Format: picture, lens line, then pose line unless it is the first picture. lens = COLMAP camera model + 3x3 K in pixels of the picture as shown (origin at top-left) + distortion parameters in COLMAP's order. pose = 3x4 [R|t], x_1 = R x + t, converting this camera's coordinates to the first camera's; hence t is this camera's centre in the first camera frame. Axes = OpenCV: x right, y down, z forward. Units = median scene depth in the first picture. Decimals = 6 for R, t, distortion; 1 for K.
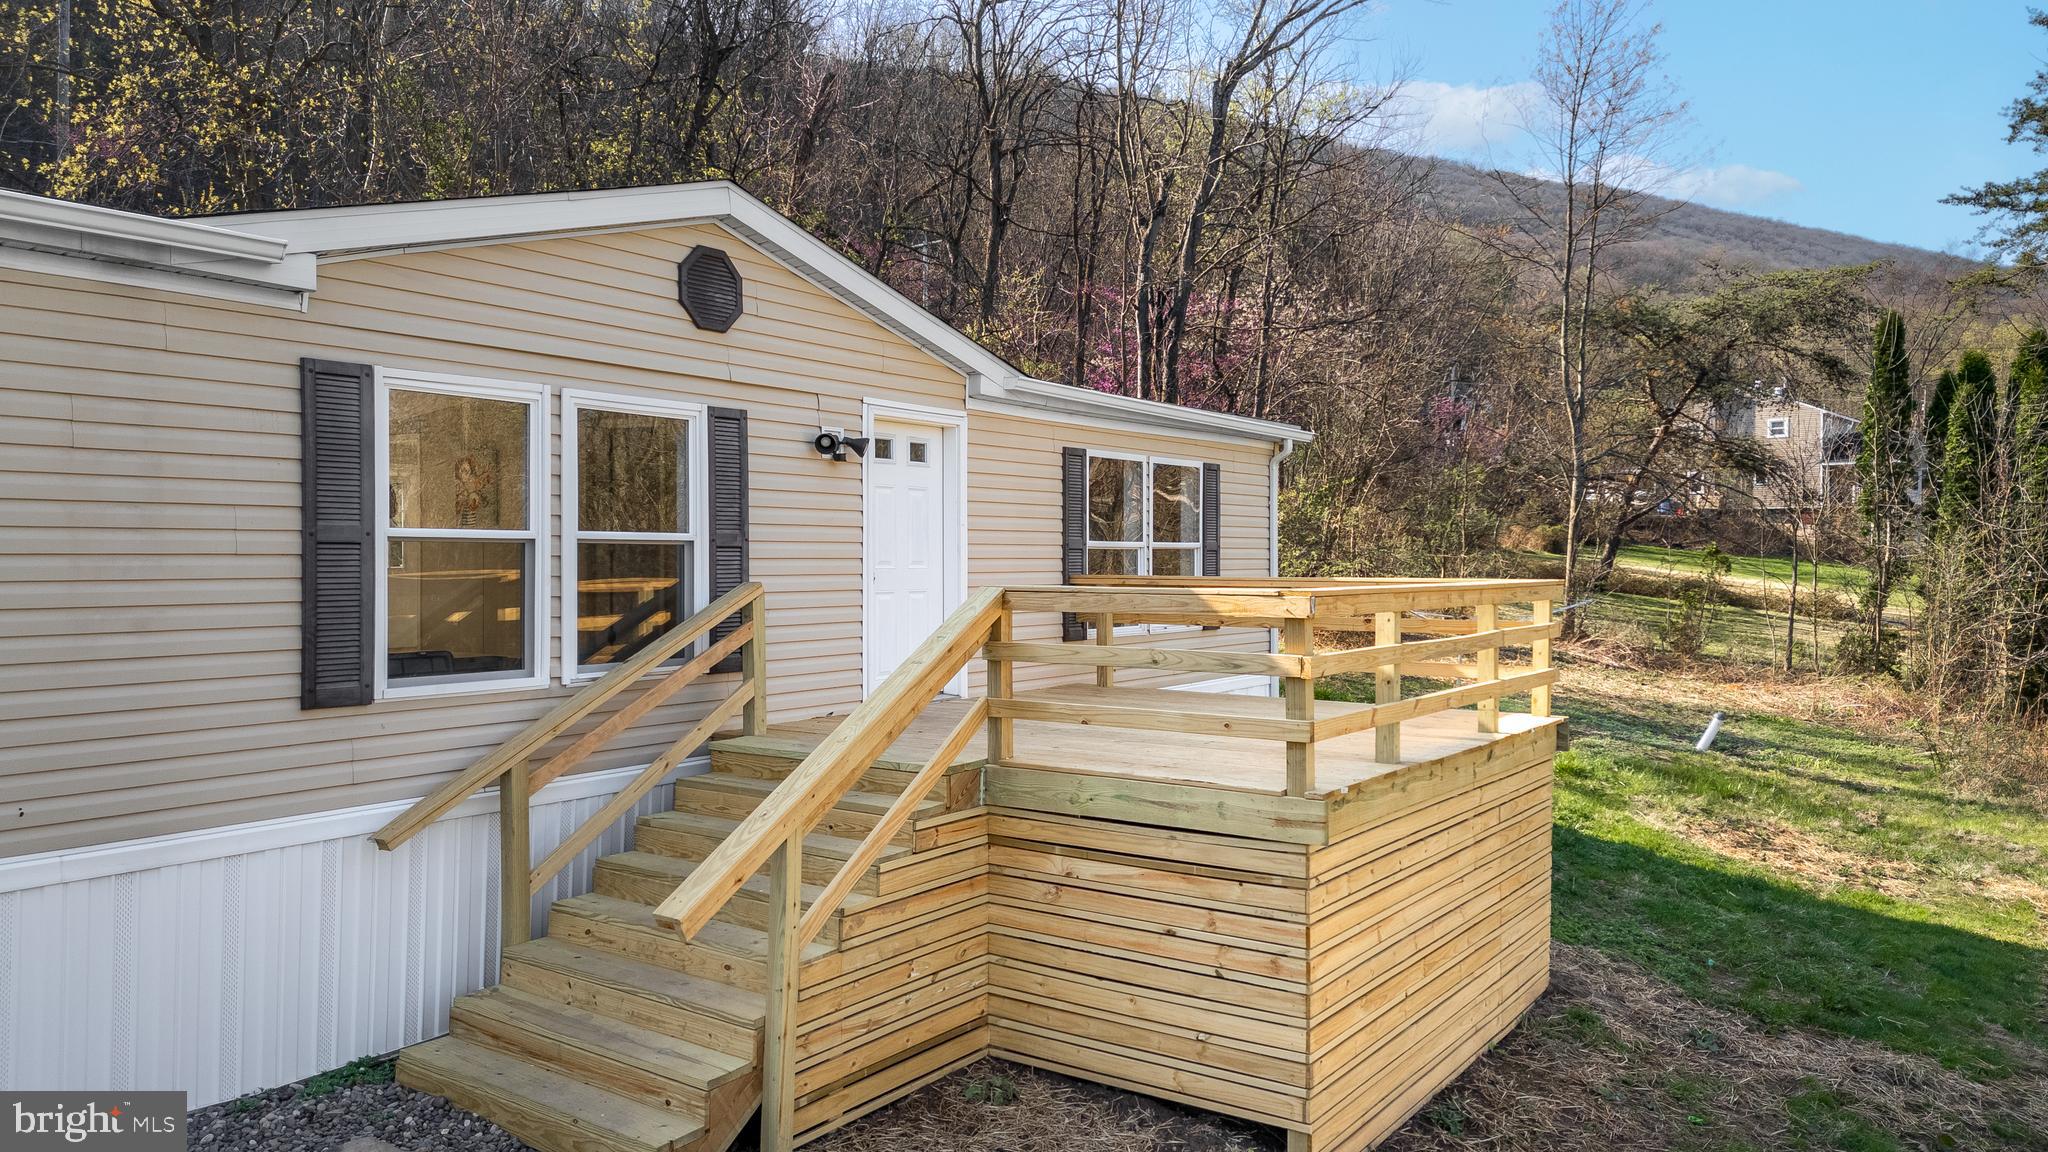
lens RADIAL K [[1463.1, 0, 1024.0], [0, 1463.1, 576.0], [0, 0, 1]] dist [0.108697, -0.114682]
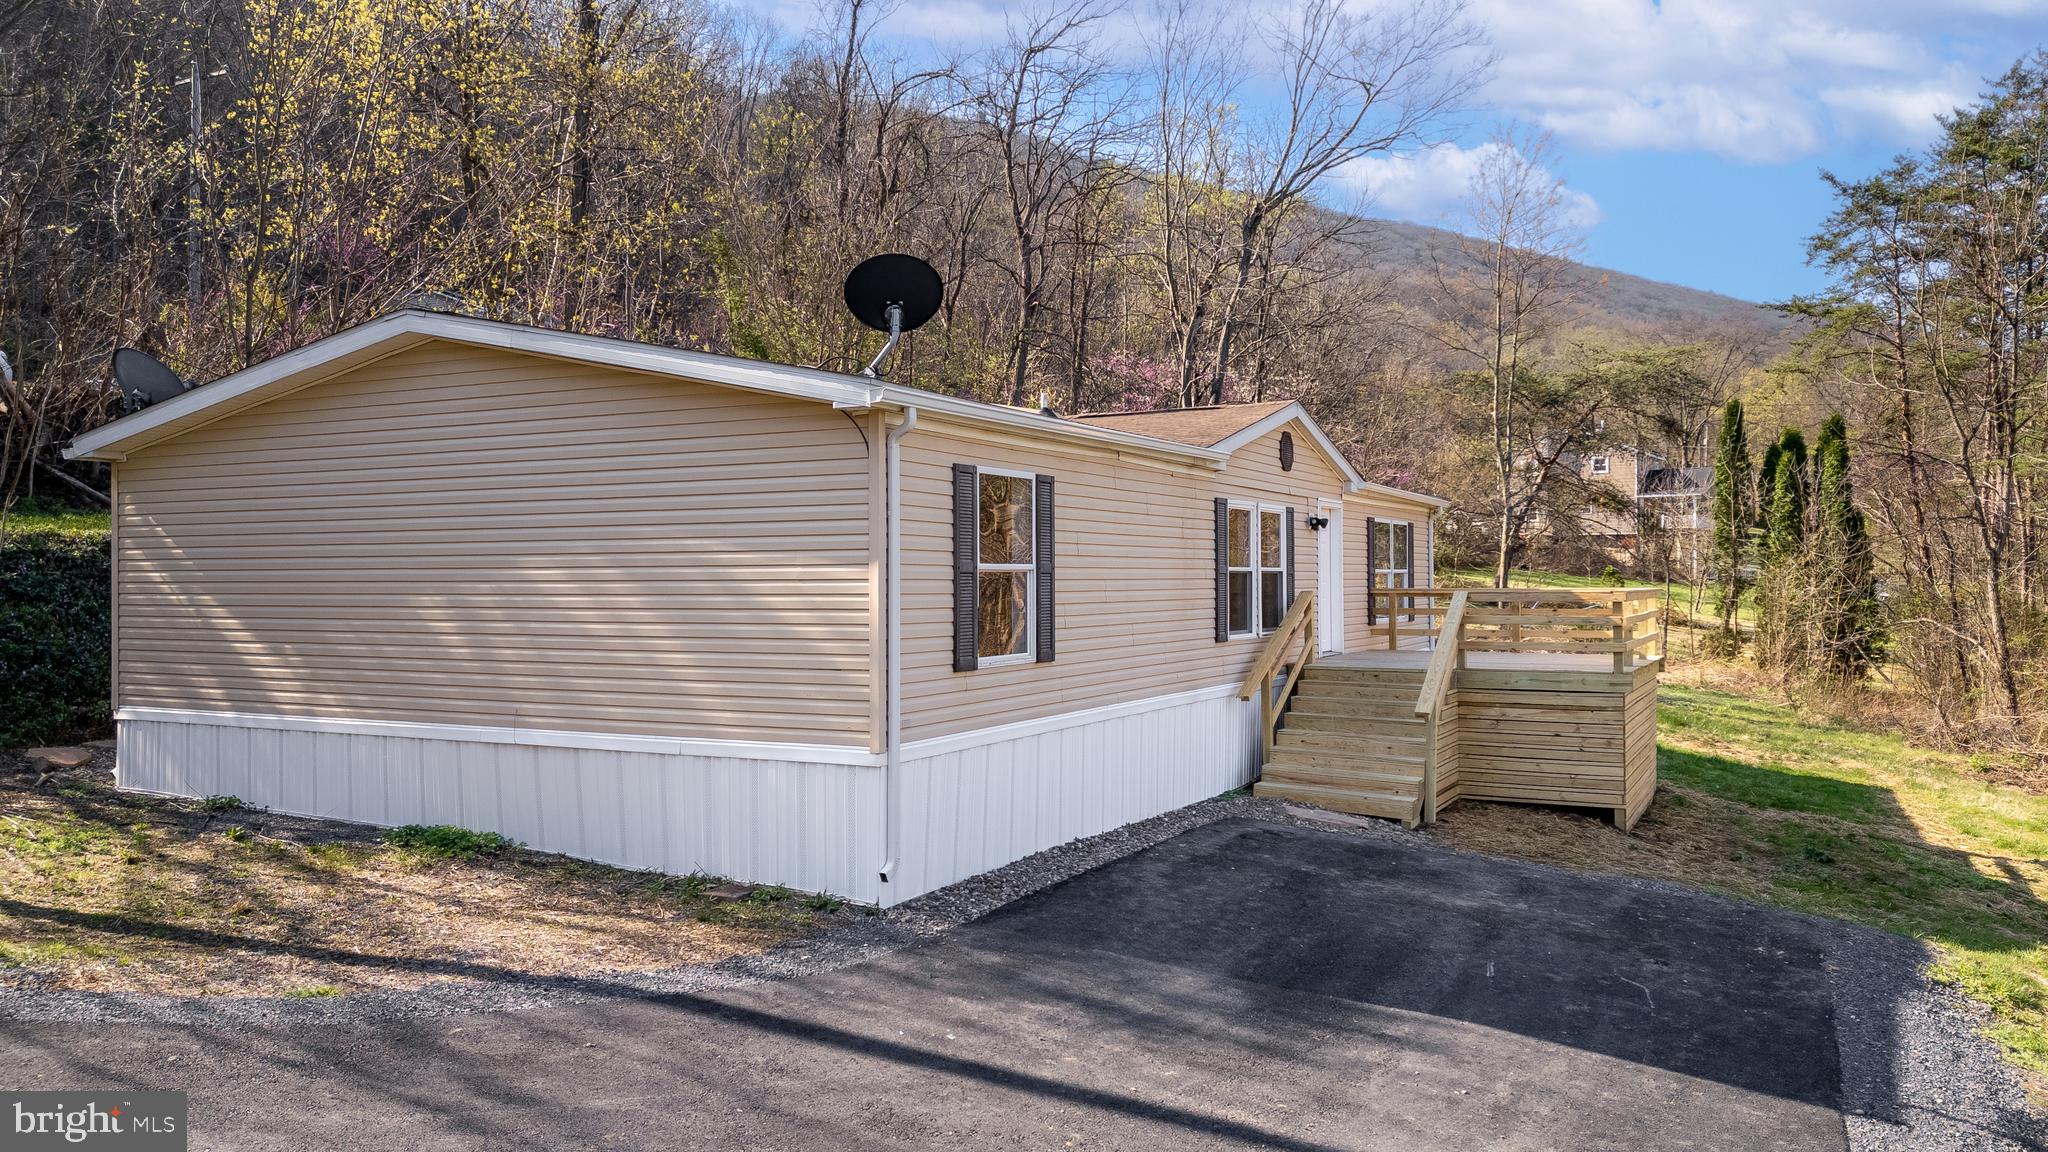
lens RADIAL K [[1422.3, 0, 1024.0], [0, 1422.3, 576.0], [0, 0, 1]] dist [0.022767, -0.001335]
pose [[0.995437, -0.005441, 0.095268, -0.611201], [0.006903, 0.999863, -0.015026, 0.008403], [-0.095173, 0.015615, 0.995338, -0.762981]]
